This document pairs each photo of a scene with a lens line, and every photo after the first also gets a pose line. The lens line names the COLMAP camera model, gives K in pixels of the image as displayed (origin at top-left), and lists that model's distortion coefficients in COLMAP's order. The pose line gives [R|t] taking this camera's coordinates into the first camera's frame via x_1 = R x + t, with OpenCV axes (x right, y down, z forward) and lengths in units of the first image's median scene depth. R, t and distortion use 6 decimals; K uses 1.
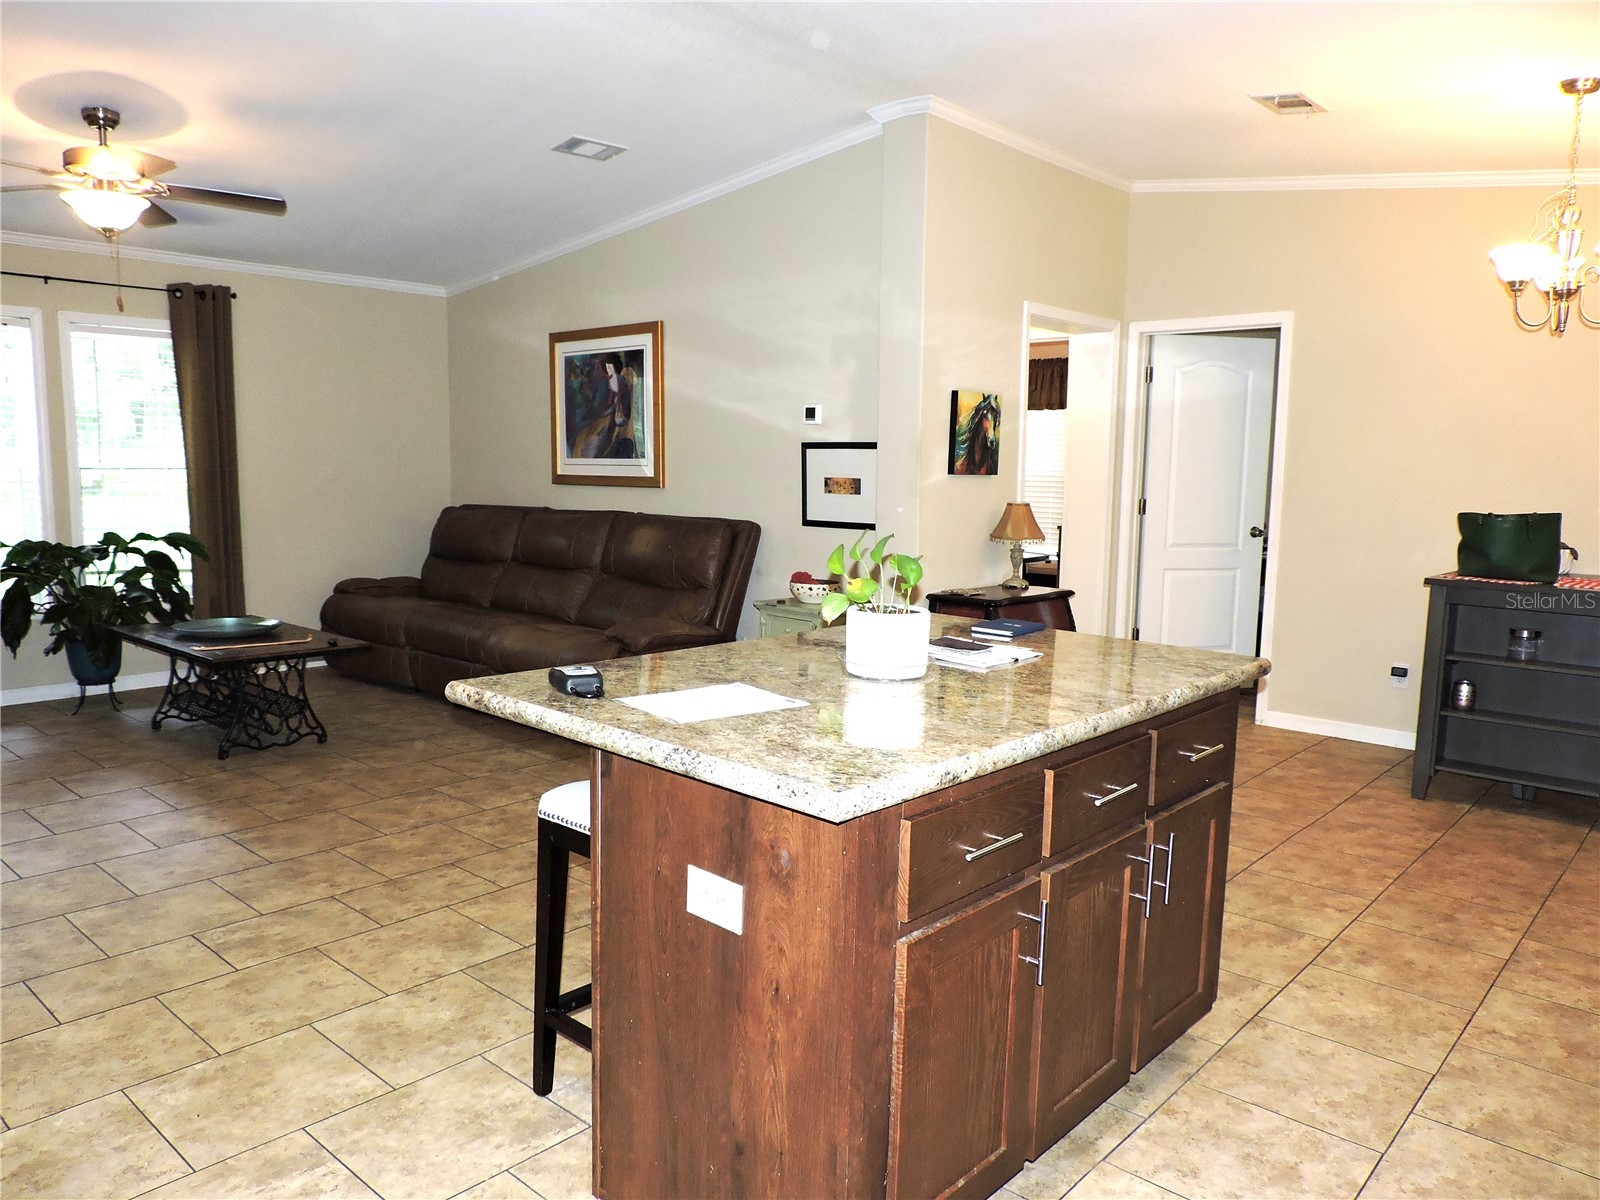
lens RADIAL K [[1142.5, 0, 796.7], [0, 1142.5, 606.6], [0, 0, 1]] dist [-0.008428, -0.001280]
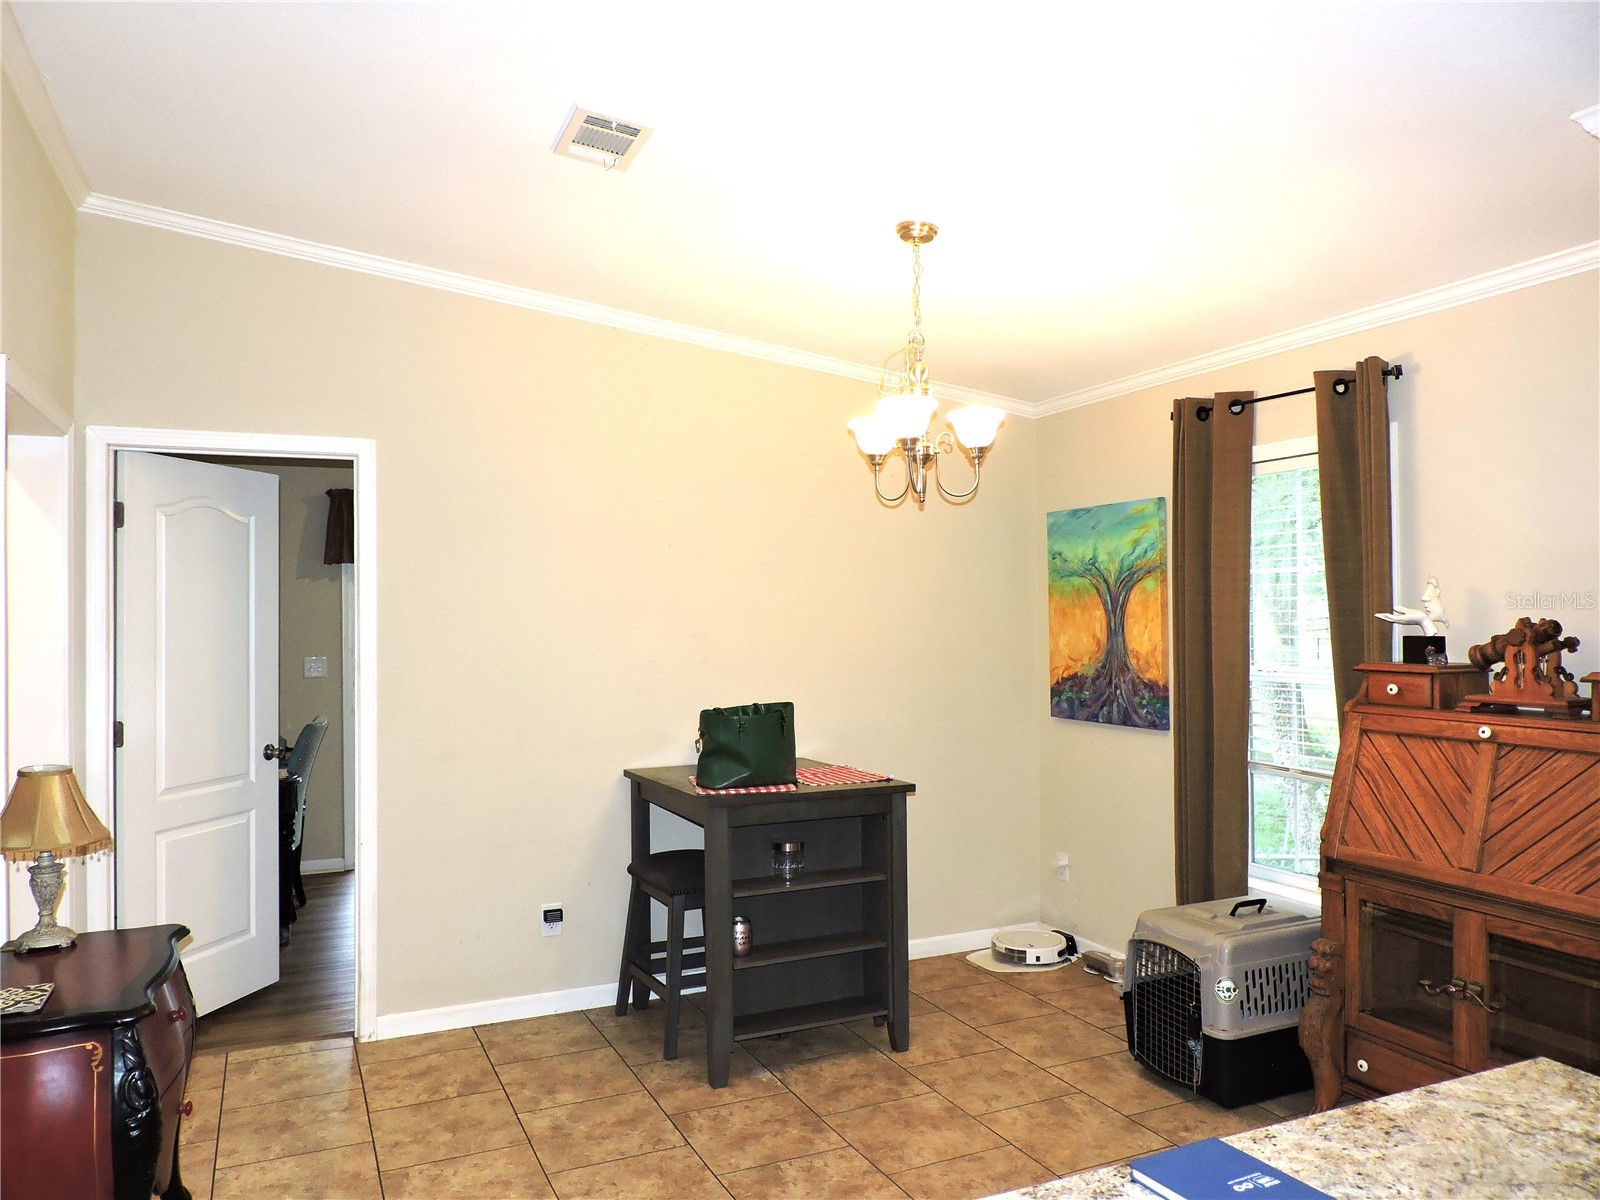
lens RADIAL K [[1142.5, 0, 796.7], [0, 1142.5, 606.6], [0, 0, 1]] dist [-0.008428, -0.001280]
pose [[0.396981, -0.011727, 0.917752, -0.125258], [0.133529, 0.990018, -0.045109, -0.102626], [-0.908062, 0.140454, 0.394584, 0.568272]]
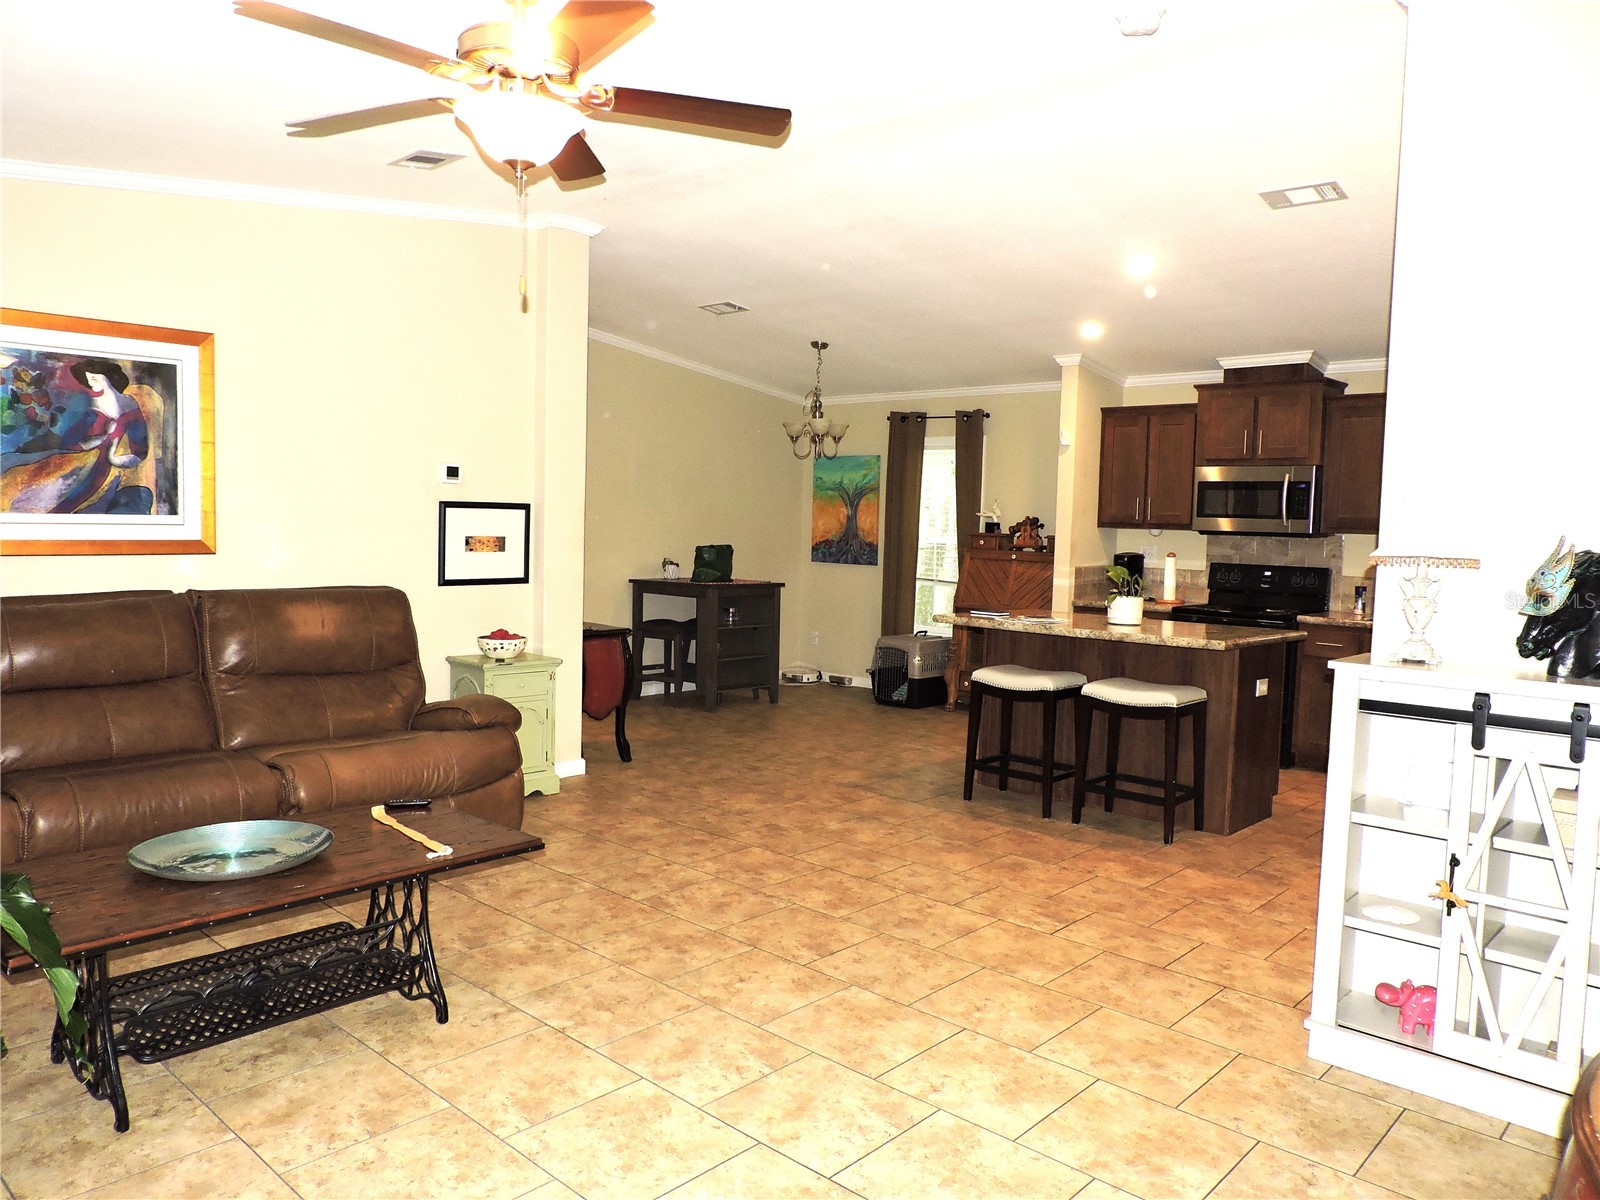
lens RADIAL K [[1142.5, 0, 796.7], [0, 1142.5, 606.6], [0, 0, 1]] dist [-0.008428, -0.001280]
pose [[0.004361, -0.092734, 0.995681, -1.110581], [0.099759, 0.990764, 0.091839, -0.129072], [-0.995002, 0.098928, 0.013572, 0.787126]]
